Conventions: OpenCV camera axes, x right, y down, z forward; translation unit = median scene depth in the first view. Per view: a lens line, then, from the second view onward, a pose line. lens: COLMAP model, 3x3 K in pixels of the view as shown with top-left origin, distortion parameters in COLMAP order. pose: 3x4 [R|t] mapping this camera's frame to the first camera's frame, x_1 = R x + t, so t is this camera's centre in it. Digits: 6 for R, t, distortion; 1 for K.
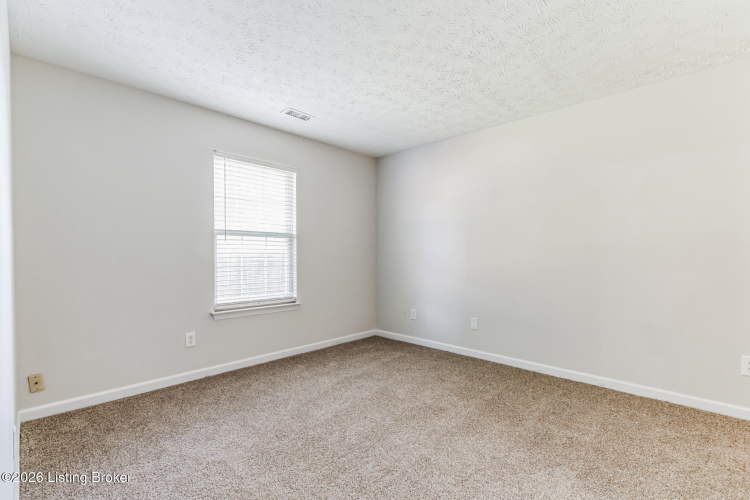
lens RADIAL K [[339.2, 0, 376.5], [0, 339.2, 258.7], [0, 0, 1]] dist [-0.000876, -0.000028]
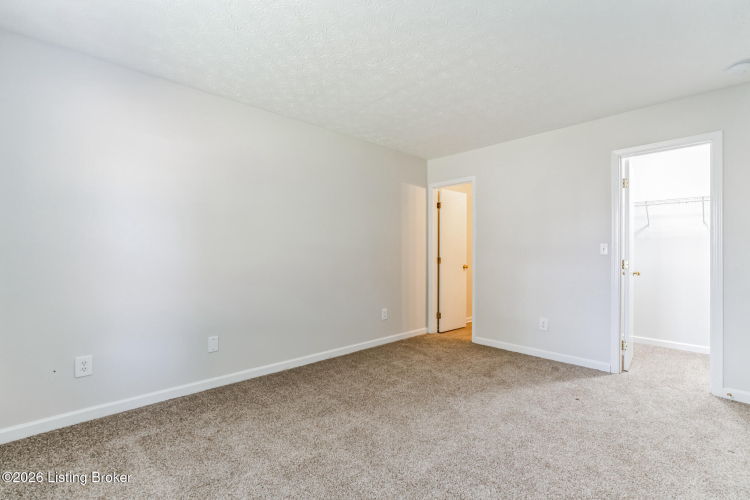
lens RADIAL K [[337.0, 0, 375.0], [0, 337.0, 250.0], [0, 0, 1]] dist [-0.001577, 0.000015]
pose [[0.049477, 0.003161, 0.998770, -0.603663], [0.006911, 0.999970, -0.003507, -0.020048], [-0.998751, 0.007076, 0.049453, 0.794525]]
